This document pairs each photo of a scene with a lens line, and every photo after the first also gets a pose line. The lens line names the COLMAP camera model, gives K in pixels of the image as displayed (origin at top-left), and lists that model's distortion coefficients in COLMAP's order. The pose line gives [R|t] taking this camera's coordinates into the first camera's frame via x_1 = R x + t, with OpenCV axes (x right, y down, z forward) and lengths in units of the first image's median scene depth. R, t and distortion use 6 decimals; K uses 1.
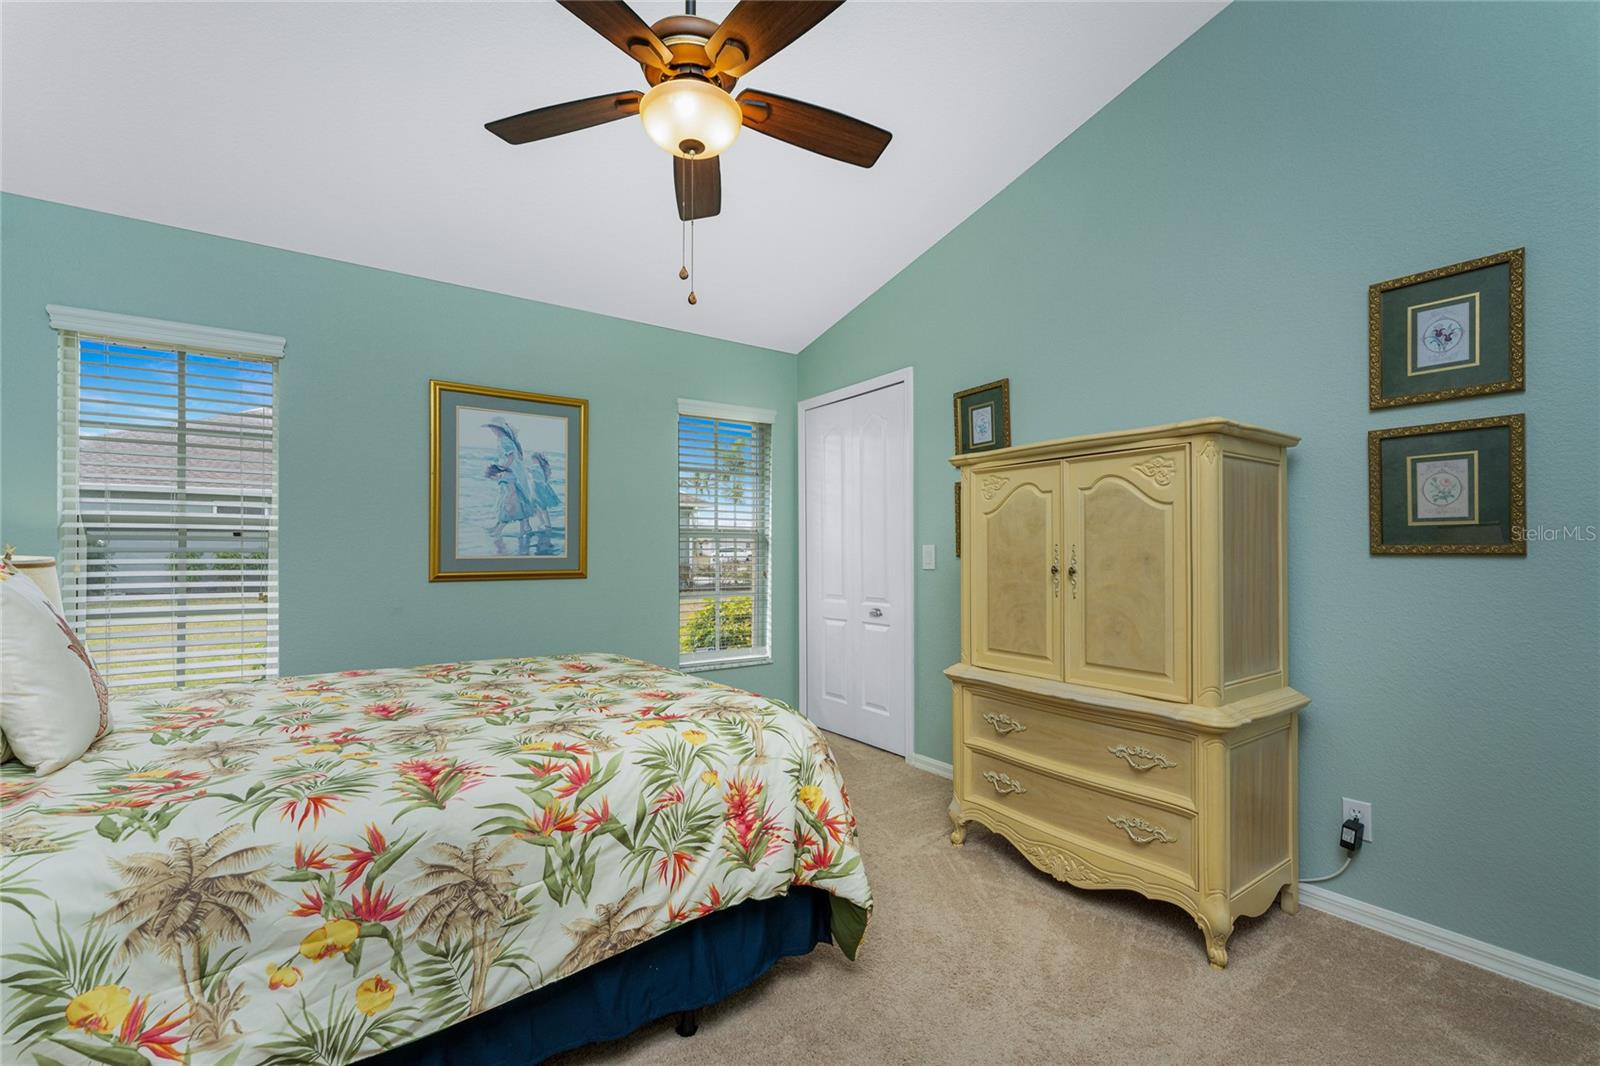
lens RADIAL K [[669.4, 0, 800.0], [0, 669.4, 533.0], [0, 0, 1]] dist [0.001702, -0.000072]
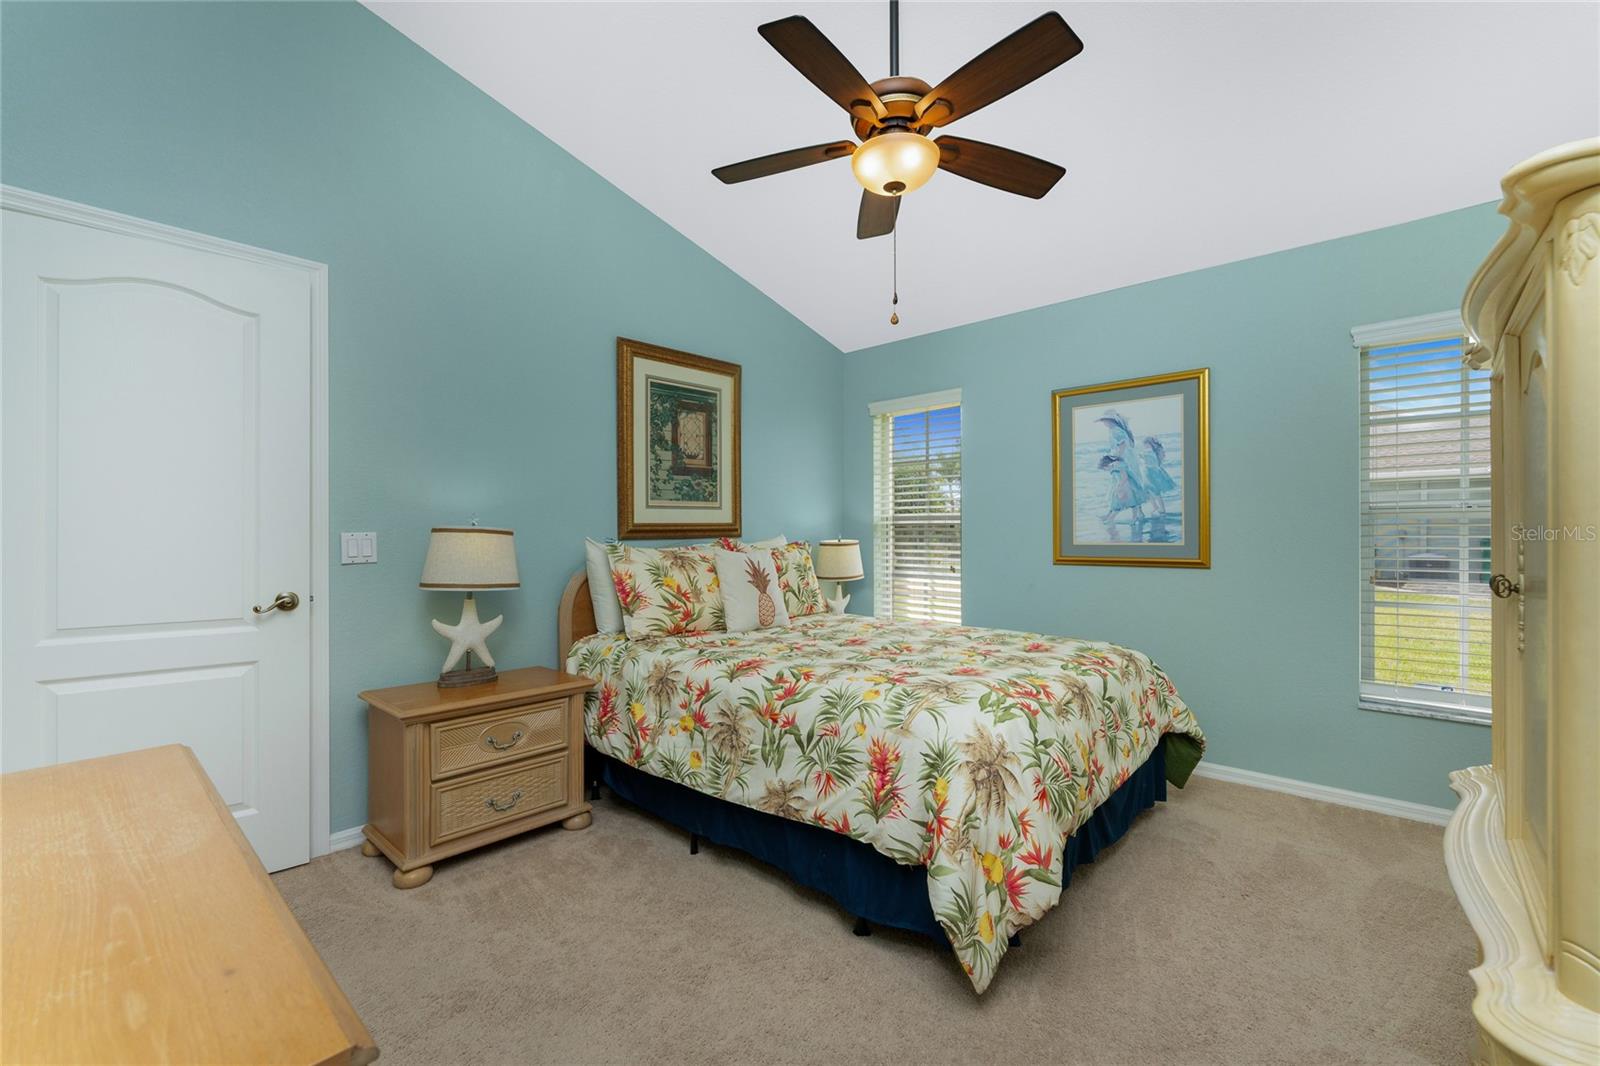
lens RADIAL K [[669.4, 0, 800.0], [0, 669.4, 533.0], [0, 0, 1]] dist [0.001702, -0.000072]
pose [[0.217730, -0.005246, -0.975995, 0.993002], [0.024014, 0.999712, -0.000017, 0.016624], [0.975714, -0.023434, 0.217793, 0.639437]]
